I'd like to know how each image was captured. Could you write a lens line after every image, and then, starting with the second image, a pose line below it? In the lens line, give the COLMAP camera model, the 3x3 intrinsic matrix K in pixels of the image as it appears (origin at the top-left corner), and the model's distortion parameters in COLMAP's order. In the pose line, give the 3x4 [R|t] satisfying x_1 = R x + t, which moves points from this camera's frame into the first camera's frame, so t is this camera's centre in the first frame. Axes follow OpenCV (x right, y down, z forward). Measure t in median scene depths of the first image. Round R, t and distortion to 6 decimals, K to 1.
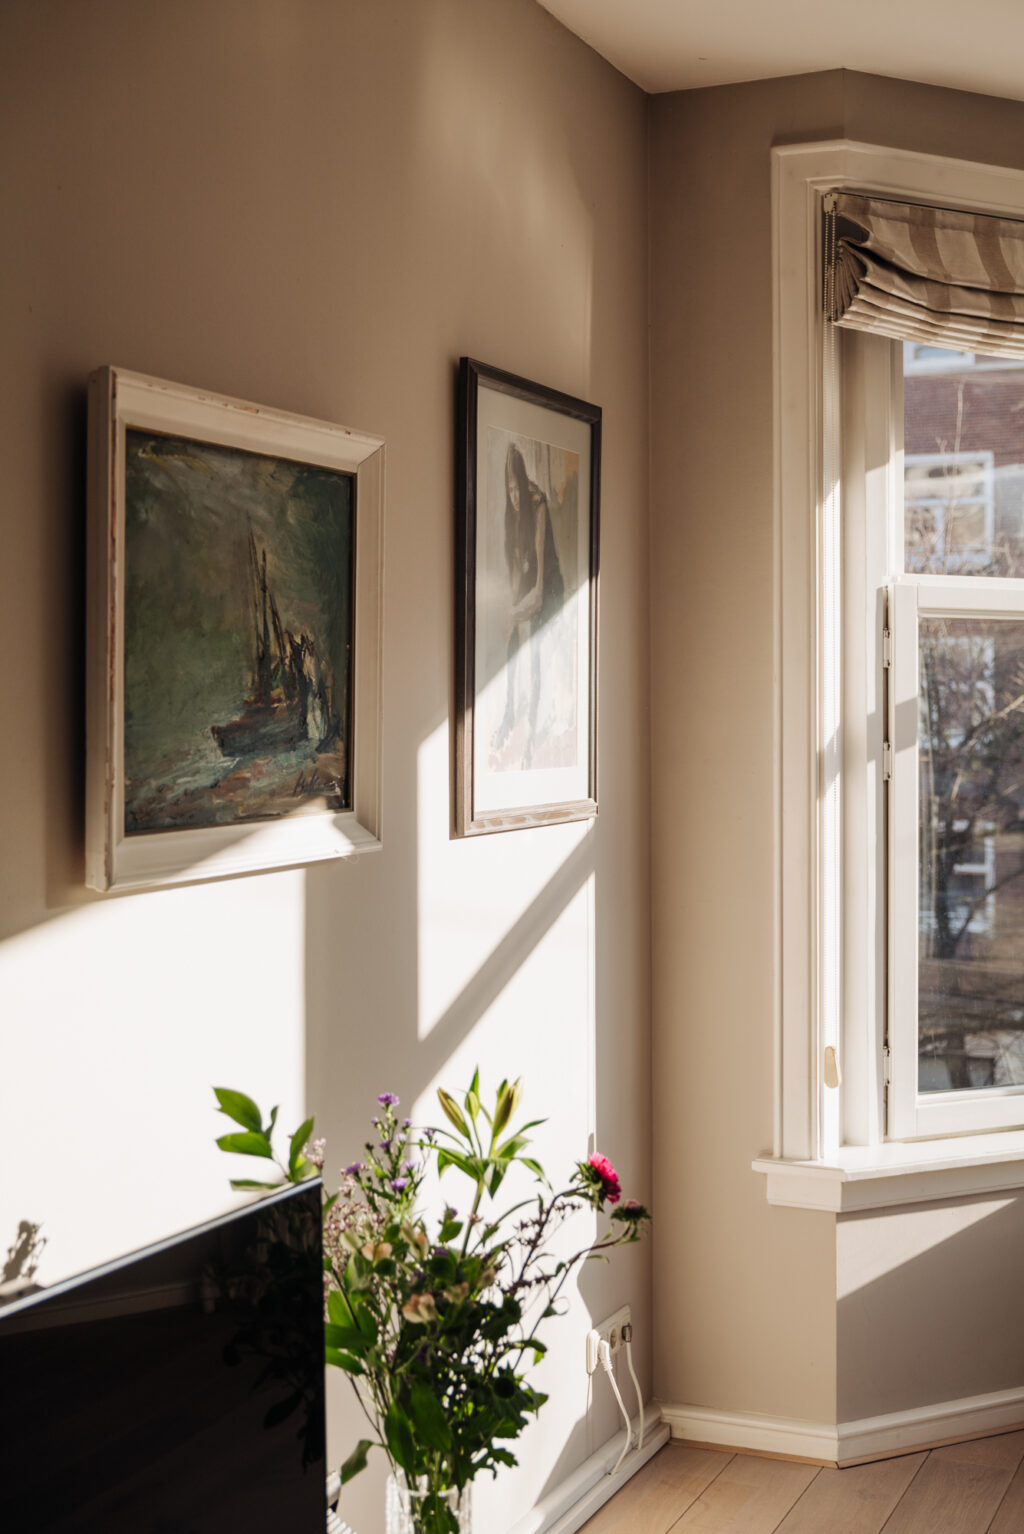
lens RADIAL K [[1940.6, 0, 512.0], [0, 1940.6, 767.0], [0, 0, 1]] dist [-0.074225, -0.002921]
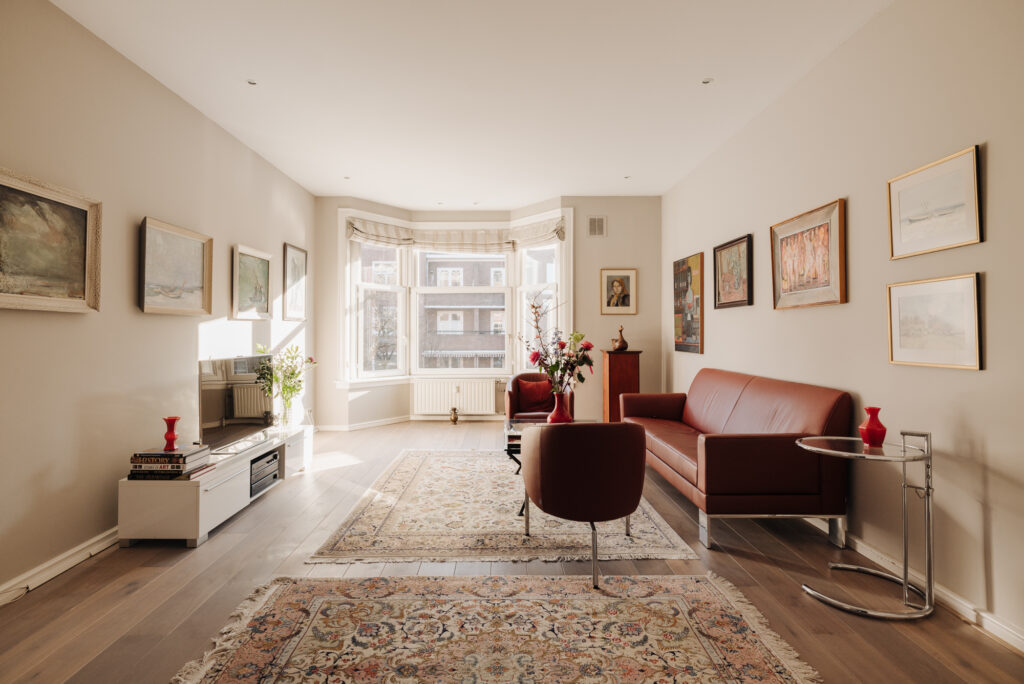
lens RADIAL K [[540.0, 0, 507.3], [0, 540.0, 320.5], [0, 0, 1]] dist [0.002673, 0.000377]
pose [[0.908633, 0.011618, 0.417433, -0.082364], [0.007491, 0.998999, -0.044110, 0.100313], [-0.417528, 0.043207, 0.907636, -0.719200]]
